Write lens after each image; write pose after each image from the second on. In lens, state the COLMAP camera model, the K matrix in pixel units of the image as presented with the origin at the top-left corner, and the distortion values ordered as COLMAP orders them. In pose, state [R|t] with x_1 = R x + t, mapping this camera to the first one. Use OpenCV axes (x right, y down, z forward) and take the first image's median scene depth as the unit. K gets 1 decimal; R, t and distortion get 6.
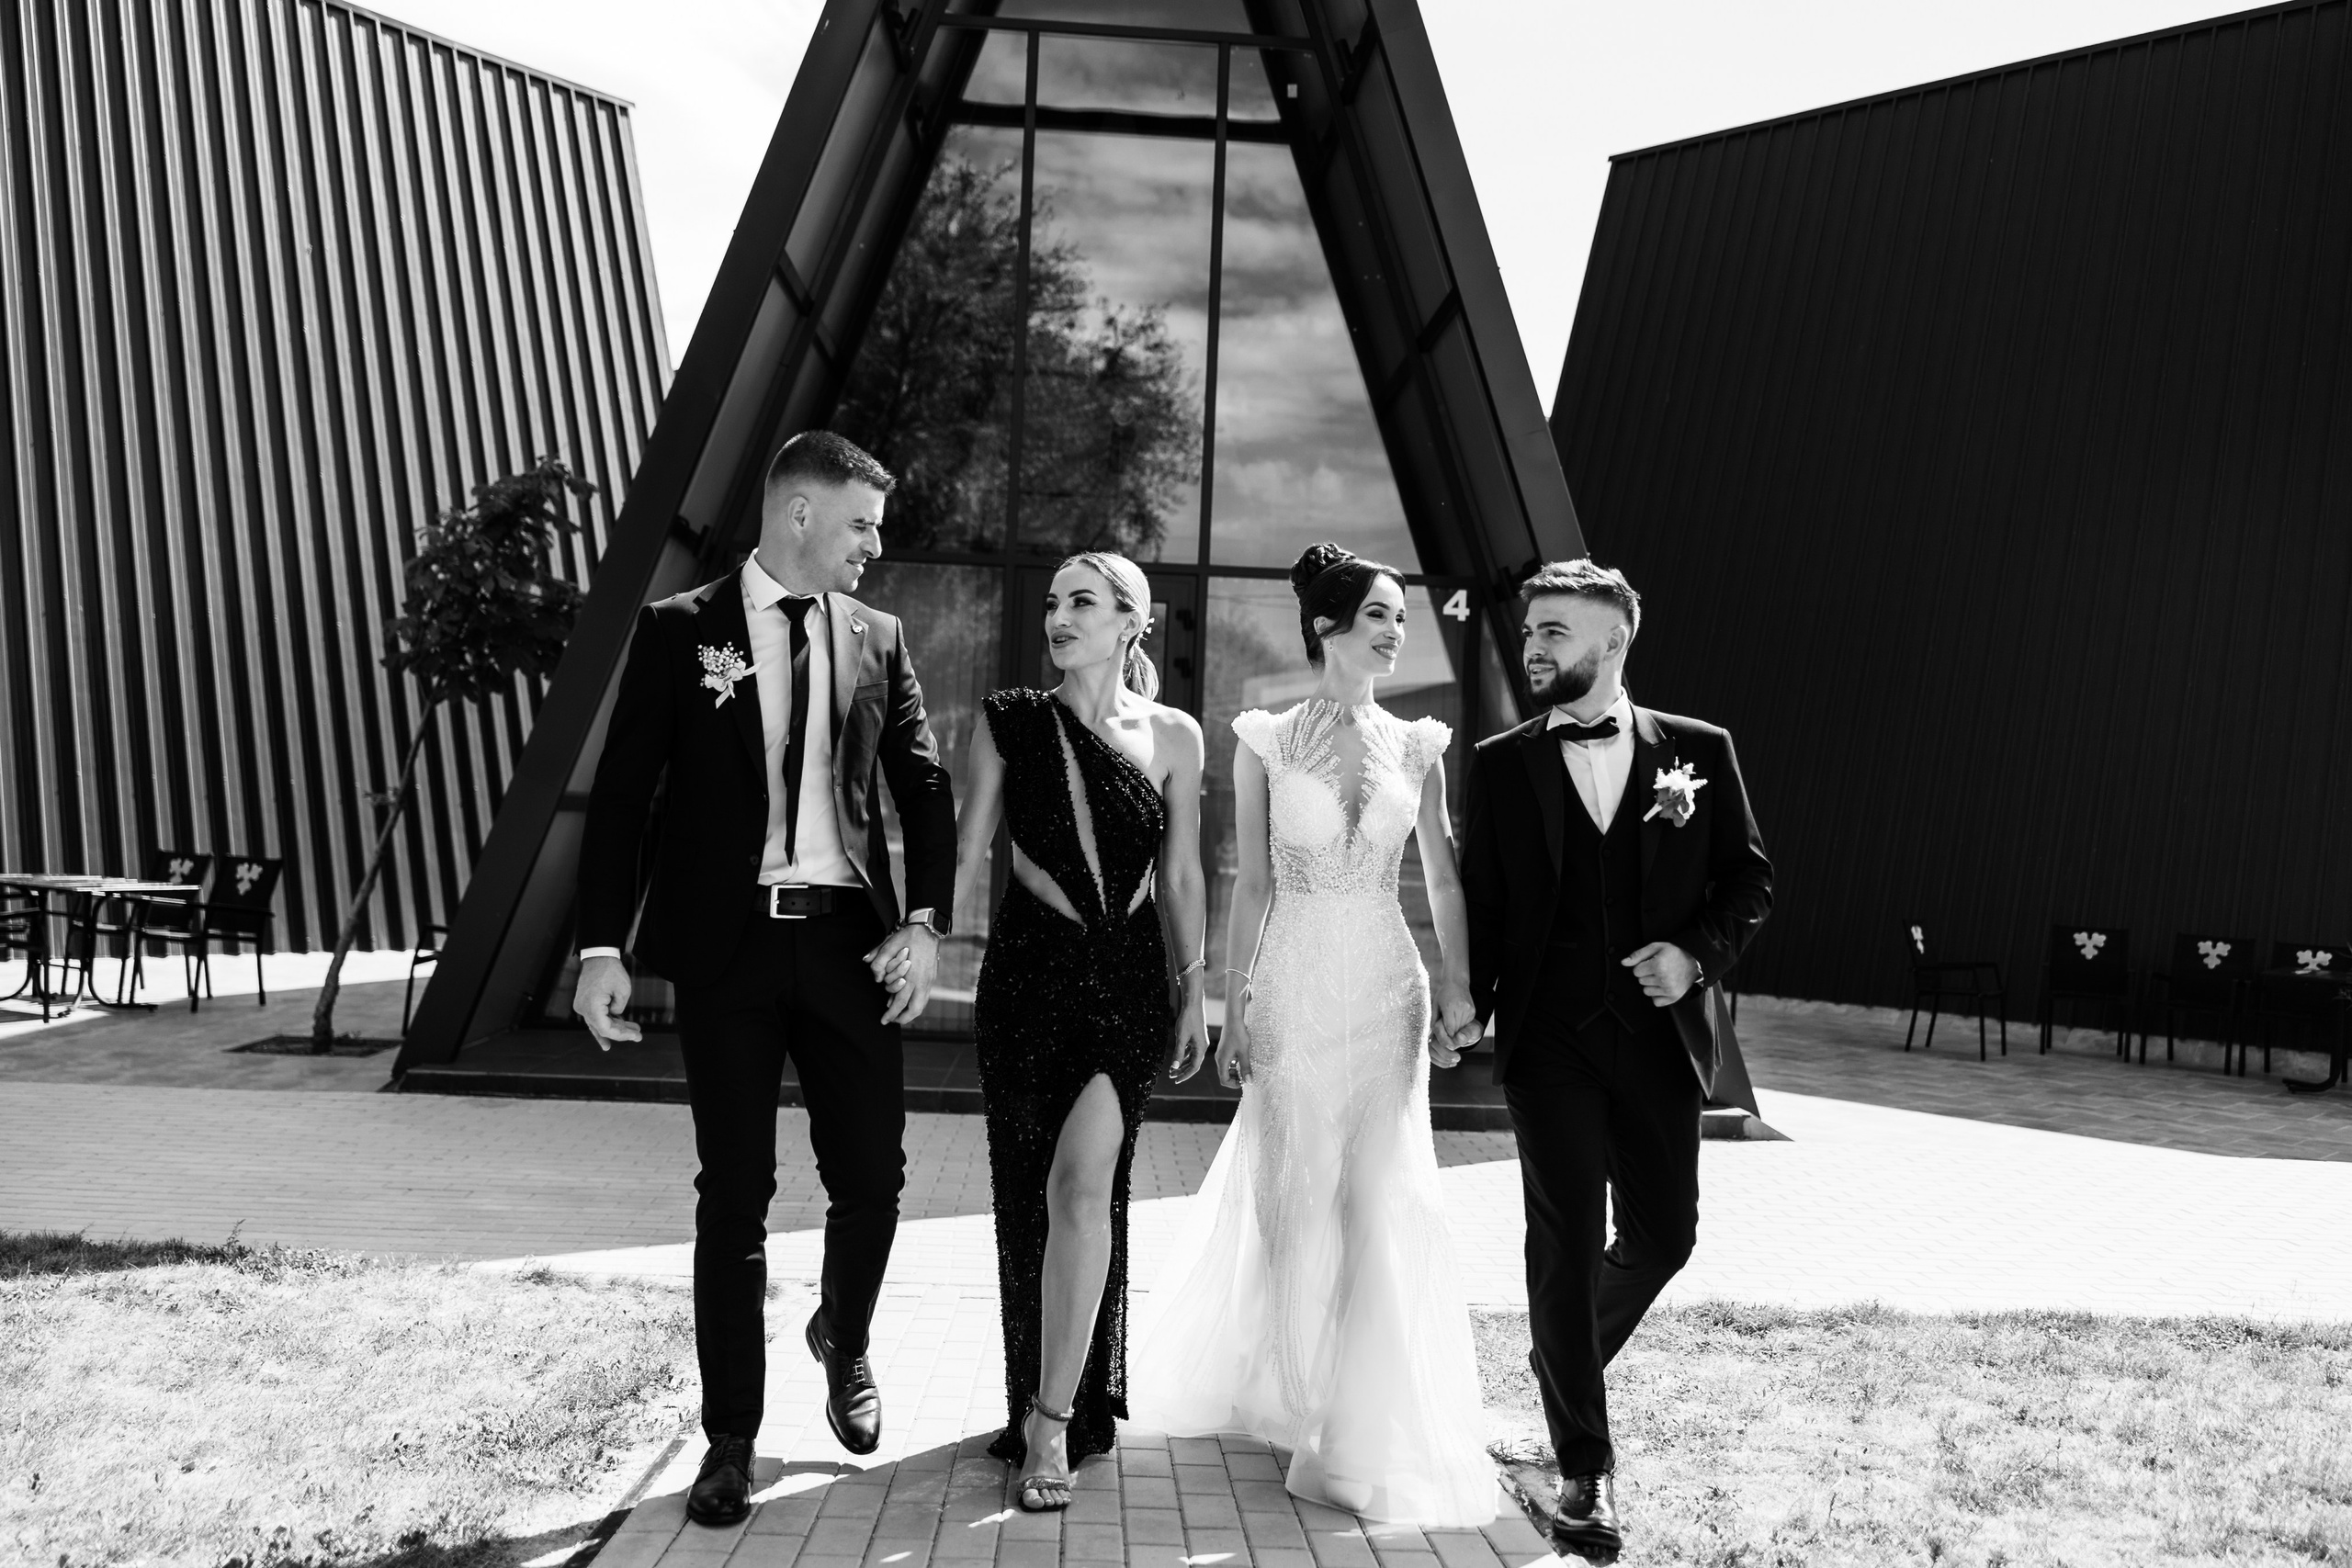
lens RADIAL K [[1860.5, 0, 1203.3], [0, 1860.5, 756.4], [0, 0, 1]] dist [0.008287, 0.003230]
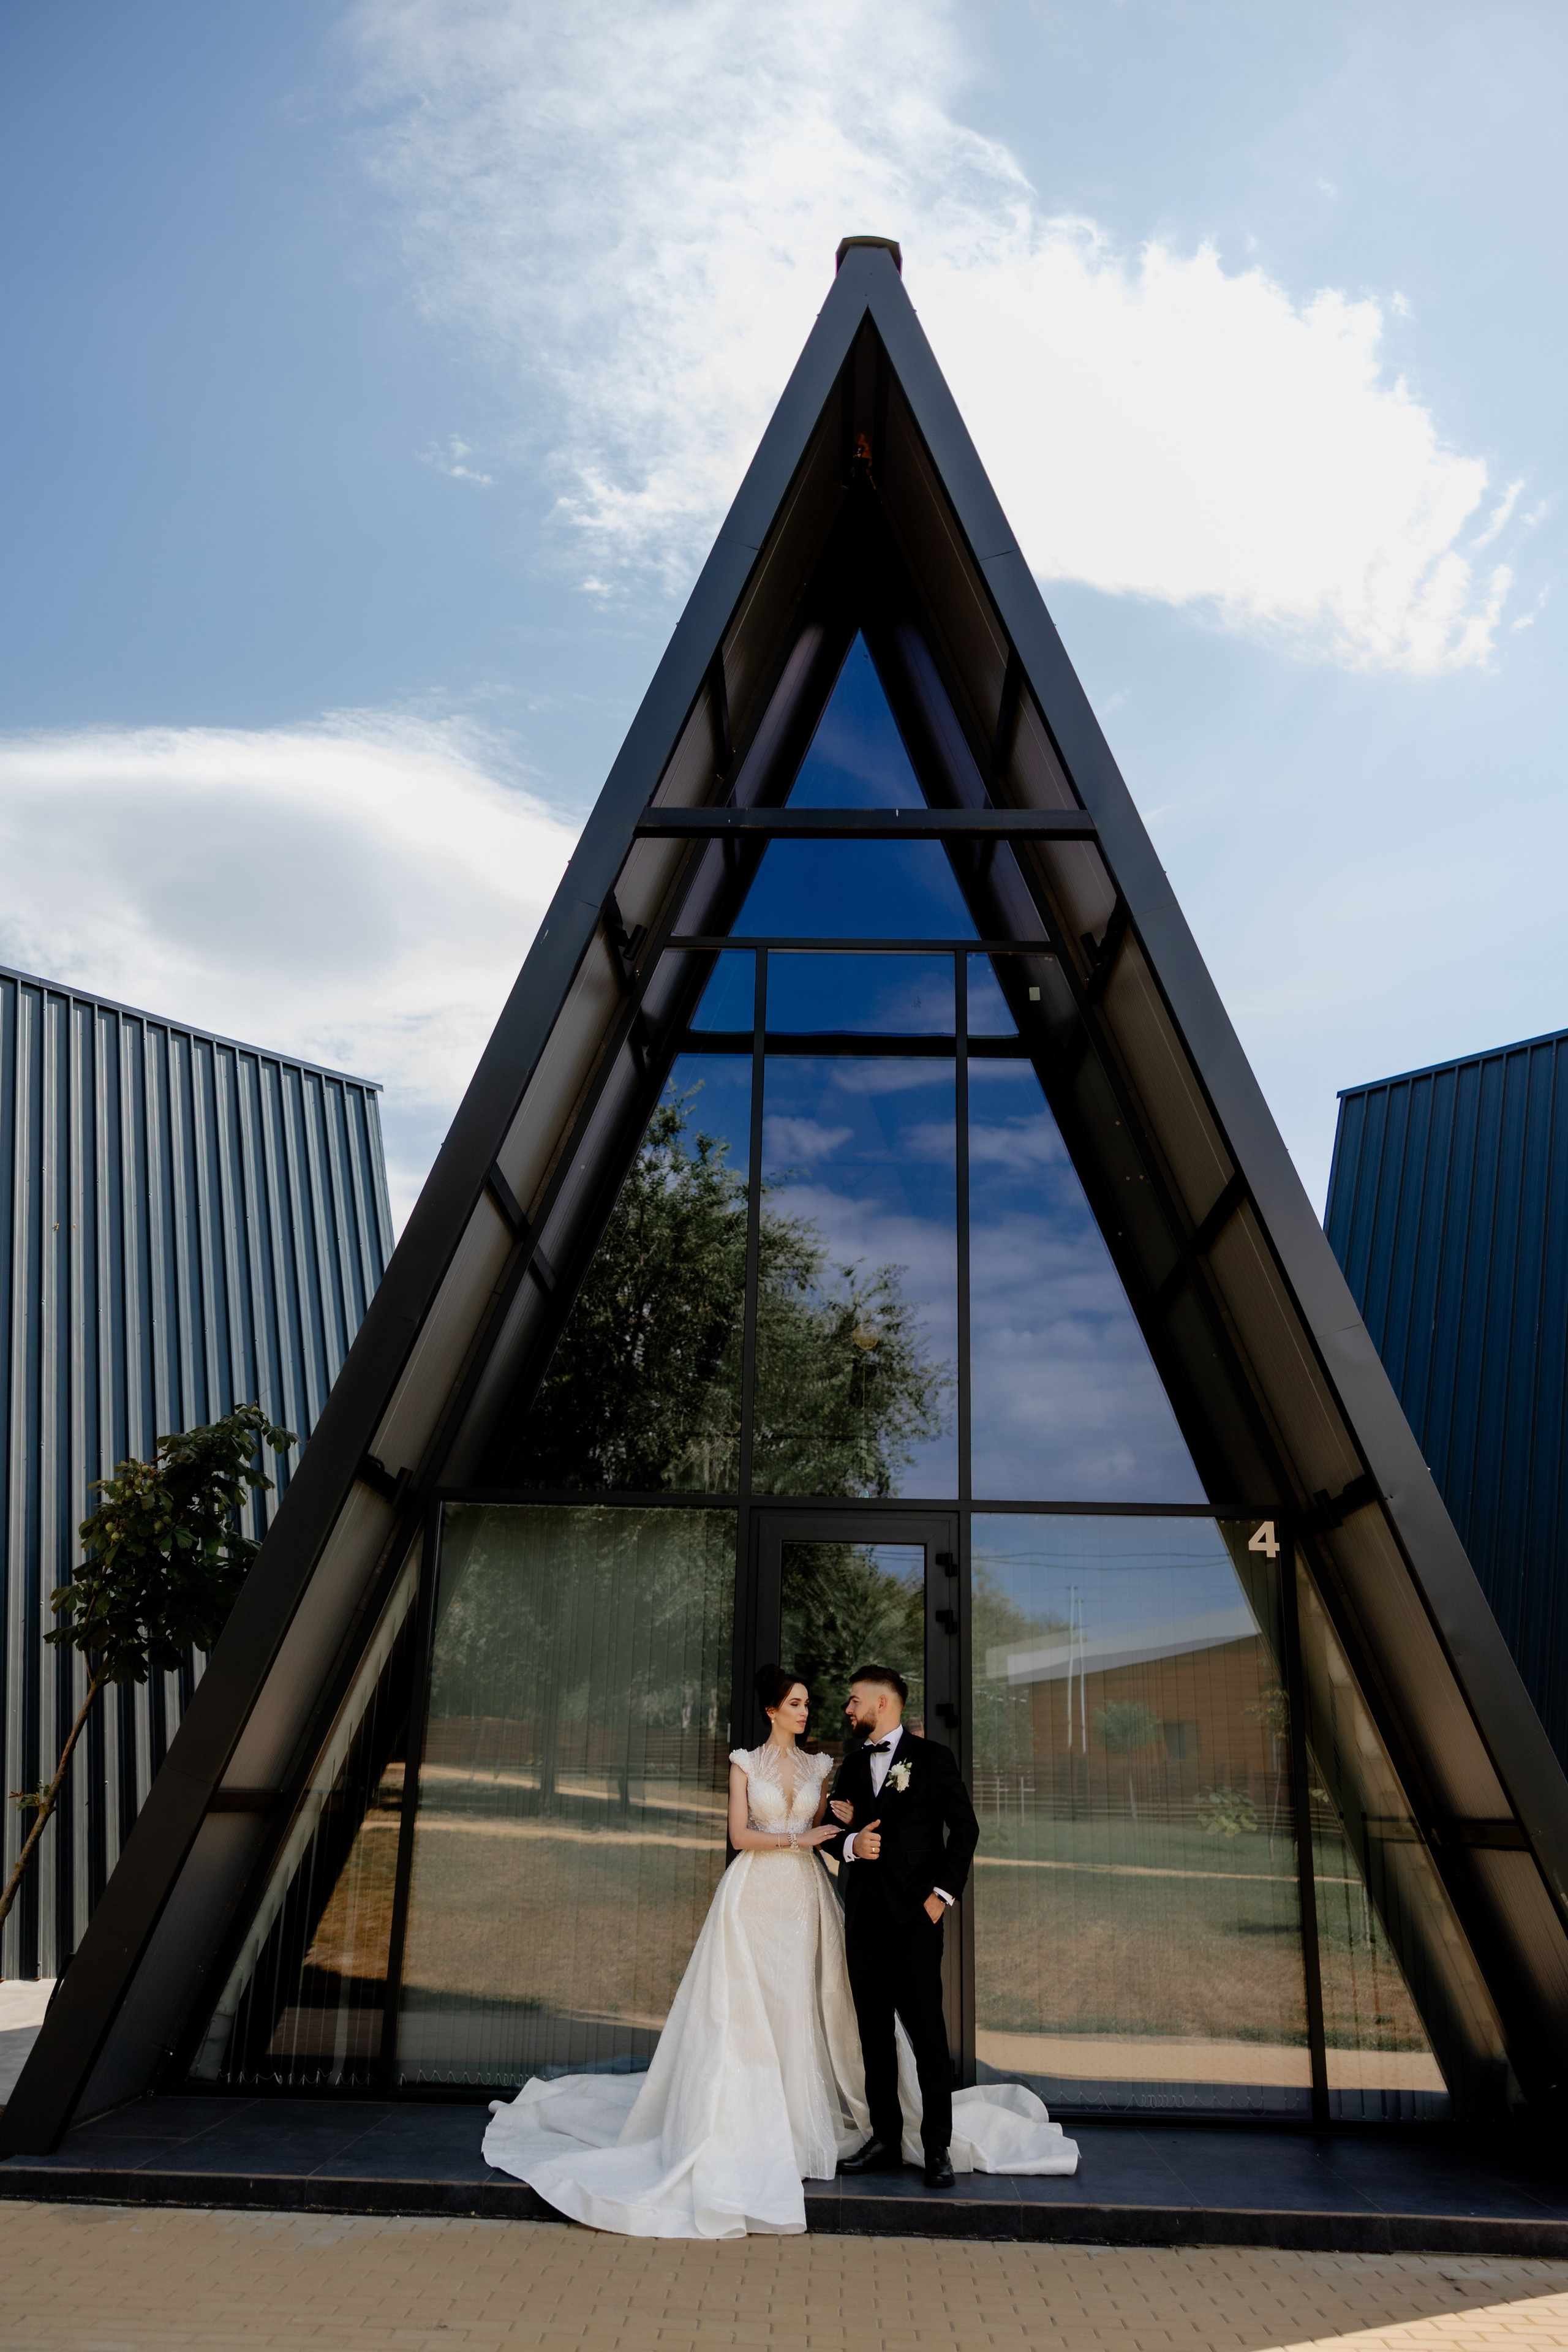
lens RADIAL K [[1811.2, 0, 784.0], [0, 1811.2, 1176.0], [0, 0, 1]] dist [0.005356, 0.003827]
pose [[0.996324, -0.041943, -0.074693, -0.014096], [0.018210, 0.955704, -0.293765, -0.000043], [0.083706, 0.291325, 0.952955, 0.135595]]
